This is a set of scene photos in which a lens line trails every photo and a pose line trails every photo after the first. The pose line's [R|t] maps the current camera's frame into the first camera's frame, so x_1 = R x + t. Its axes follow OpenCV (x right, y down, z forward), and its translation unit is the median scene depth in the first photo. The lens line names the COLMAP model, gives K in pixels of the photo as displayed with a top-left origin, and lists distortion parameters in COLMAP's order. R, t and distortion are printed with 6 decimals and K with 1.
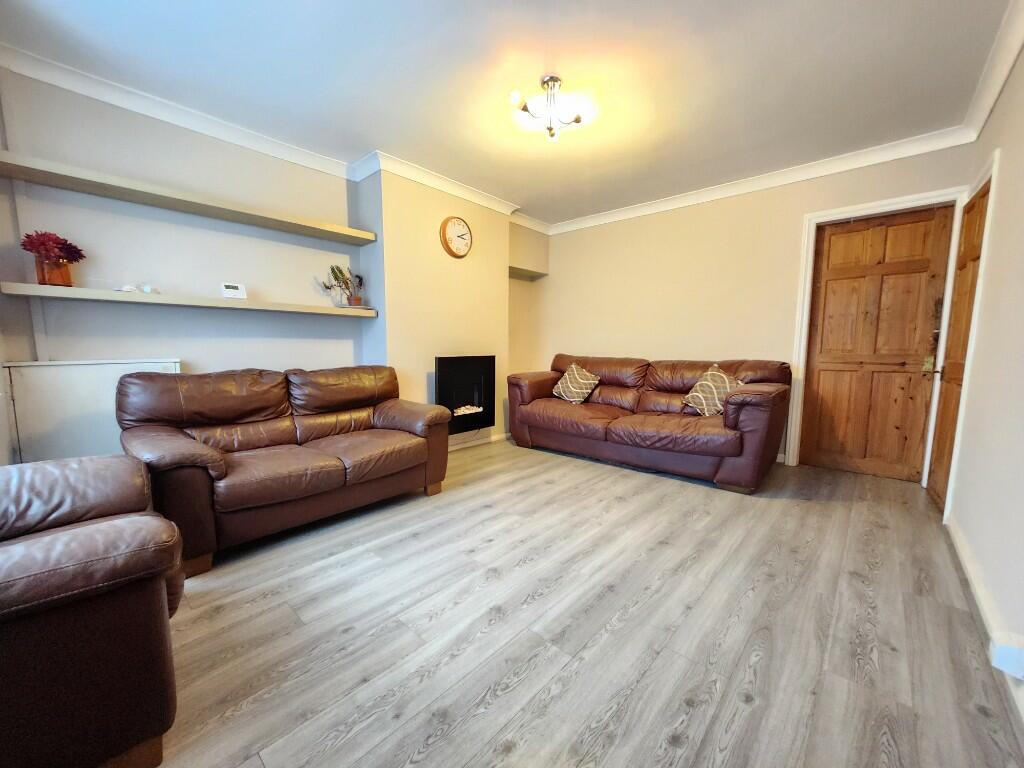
lens RADIAL K [[398.6, 0, 505.3], [0, 398.6, 391.9], [0, 0, 1]] dist [-0.008528, 0.002671]
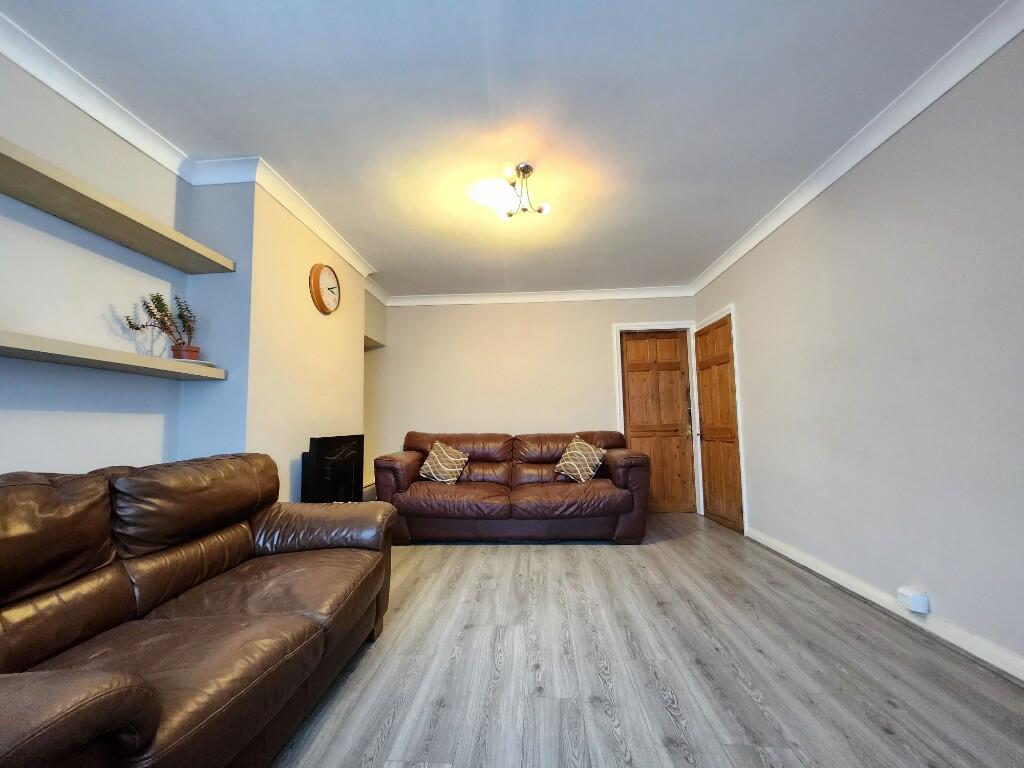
lens RADIAL K [[398.6, 0, 505.3], [0, 398.6, 391.9], [0, 0, 1]] dist [-0.008528, 0.002671]
pose [[0.782260, 0.036159, 0.621902, -0.401690], [0.088242, 0.981816, -0.168080, -0.018645], [-0.616671, 0.186360, 0.764844, 0.236322]]
